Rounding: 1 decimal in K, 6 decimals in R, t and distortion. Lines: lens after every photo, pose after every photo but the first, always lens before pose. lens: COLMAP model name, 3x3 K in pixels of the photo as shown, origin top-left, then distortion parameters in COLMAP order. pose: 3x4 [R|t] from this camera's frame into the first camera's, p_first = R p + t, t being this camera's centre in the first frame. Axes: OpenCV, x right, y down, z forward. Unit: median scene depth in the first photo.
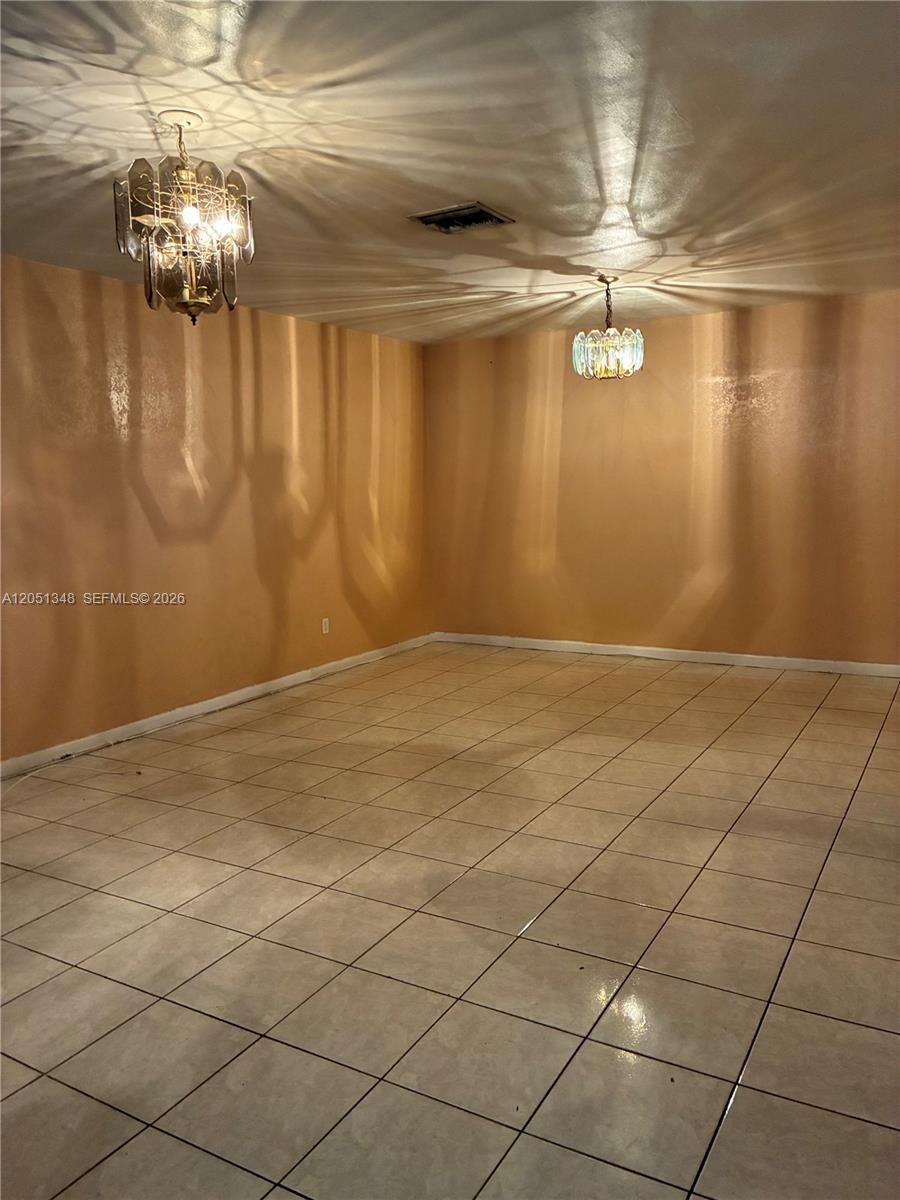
lens RADIAL K [[898.1, 0, 451.0], [0, 898.1, 589.8], [0, 0, 1]] dist [0.042395, -0.058926]
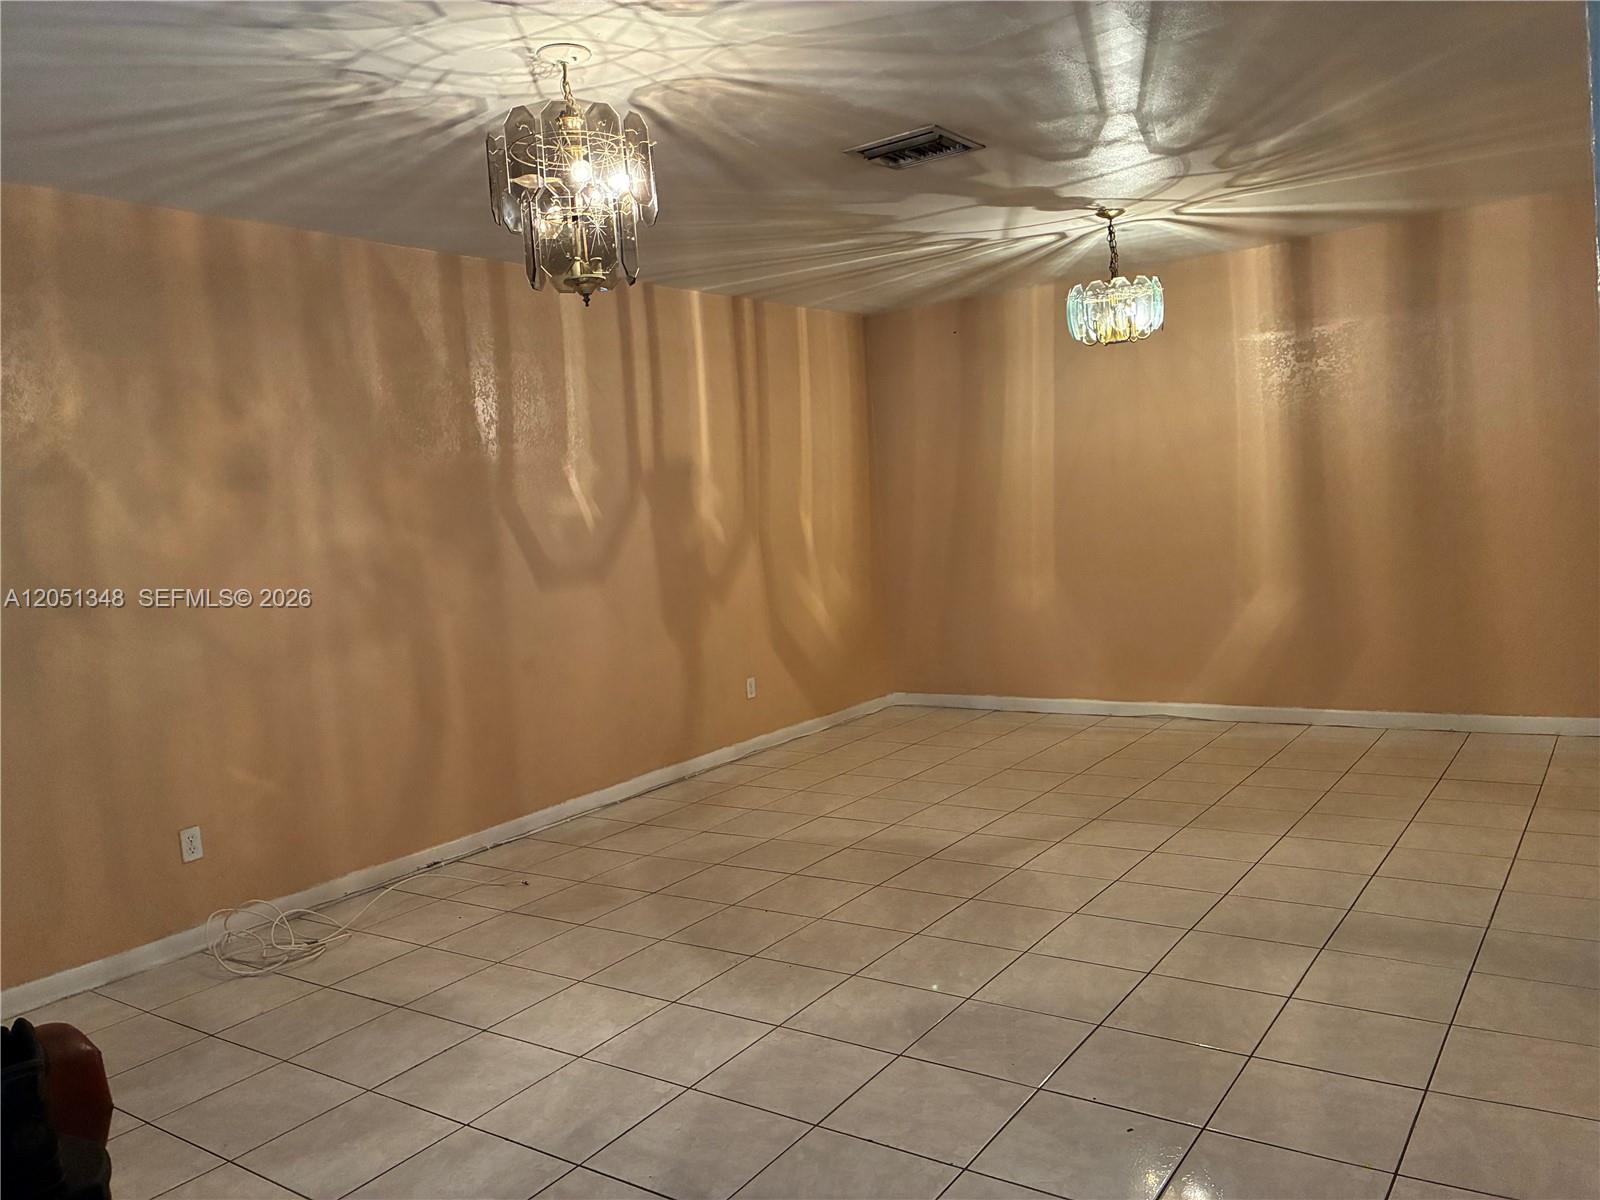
lens RADIAL K [[1197.4, 0, 786.2], [0, 1197.4, 592.7], [0, 0, 1]] dist [0.042395, -0.058926]
pose [[0.994175, -0.040826, -0.099743, -0.010334], [0.036767, 0.998432, -0.042206, 0.005836], [0.101310, 0.038293, 0.994118, -0.015396]]
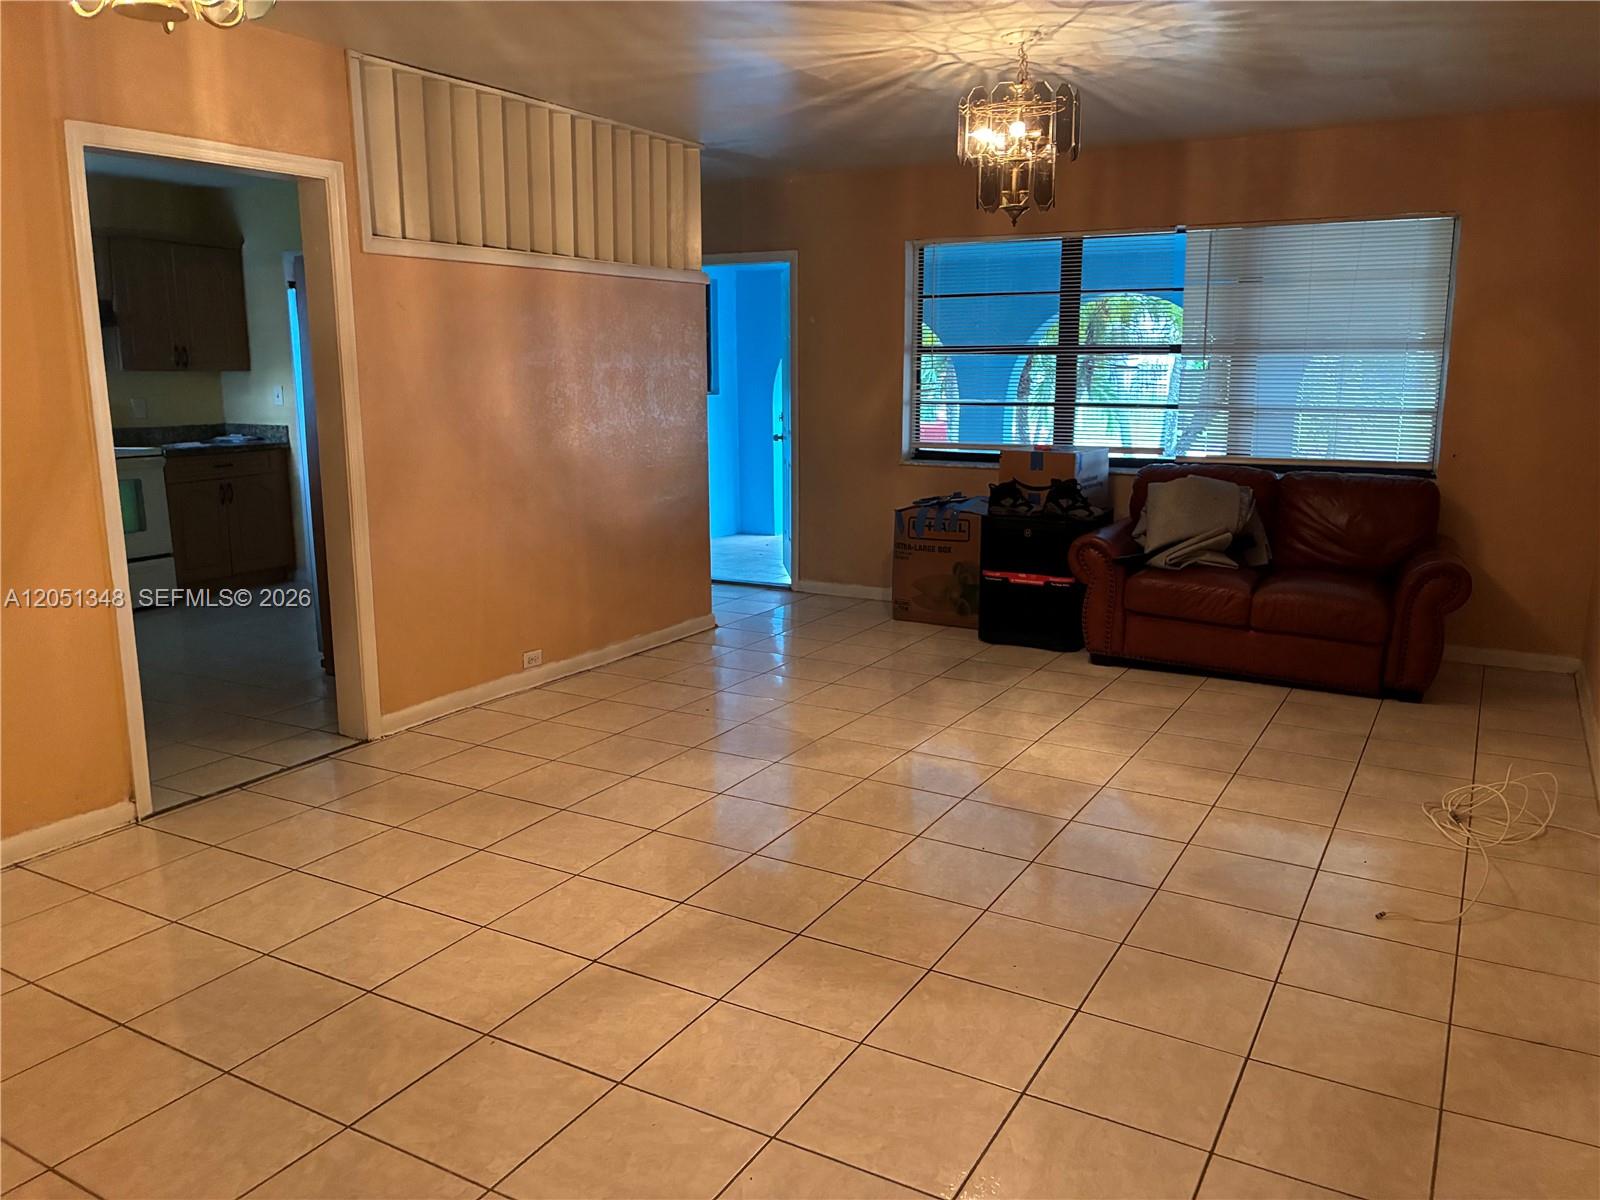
lens RADIAL K [[1197.4, 0, 802.0], [0, 1197.4, 593.6], [0, 0, 1]] dist [0.042395, -0.058926]
pose [[-0.999518, 0.031026, -0.001178, -0.008298], [0.029172, 0.951440, 0.306448, -0.218530], [0.010629, 0.306266, -0.951887, 1.699537]]
